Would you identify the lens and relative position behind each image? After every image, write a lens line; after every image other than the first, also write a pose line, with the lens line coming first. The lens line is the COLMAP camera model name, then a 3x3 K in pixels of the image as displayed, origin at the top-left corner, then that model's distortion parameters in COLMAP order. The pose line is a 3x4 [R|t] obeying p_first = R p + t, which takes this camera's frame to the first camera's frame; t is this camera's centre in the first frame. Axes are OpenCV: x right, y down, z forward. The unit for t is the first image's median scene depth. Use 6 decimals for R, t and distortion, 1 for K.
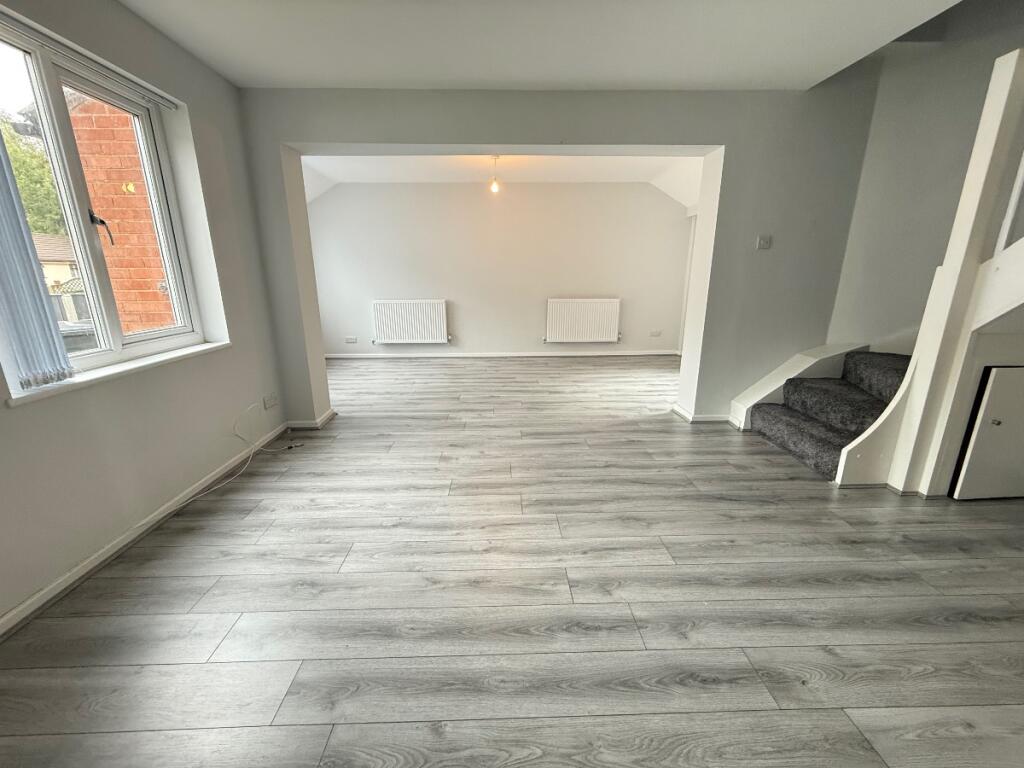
lens RADIAL K [[406.2, 0, 509.9], [0, 406.2, 381.2], [0, 0, 1]] dist [0.001635, 0.000379]
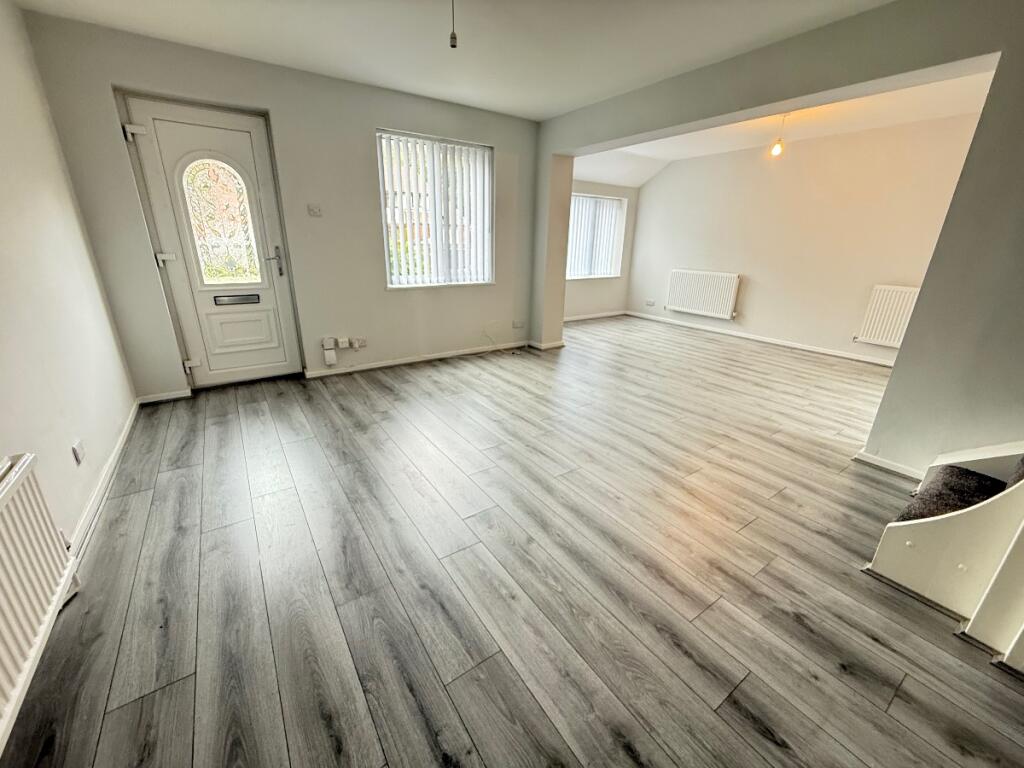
lens RADIAL K [[406.2, 0, 509.9], [0, 406.2, 381.2], [0, 0, 1]] dist [0.001635, 0.000379]
pose [[0.544694, 0.289500, -0.787082, 0.665240], [-0.234263, 0.953692, 0.188661, -0.027253], [0.805251, 0.081622, 0.587290, 0.051614]]
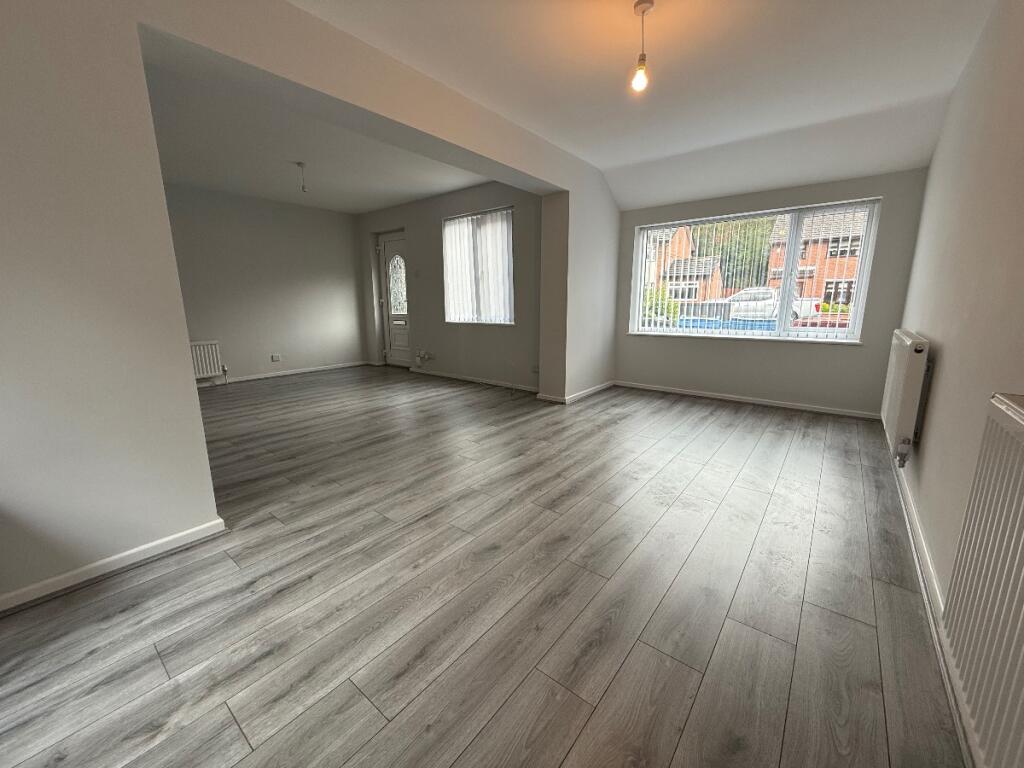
lens RADIAL K [[406.2, 0, 509.9], [0, 406.2, 381.2], [0, 0, 1]] dist [0.001635, 0.000379]
pose [[-0.645934, 0.159247, -0.746599, 0.596084], [-0.185379, 0.916005, 0.355765, -0.409075], [0.740543, 0.368204, -0.562158, 1.695198]]
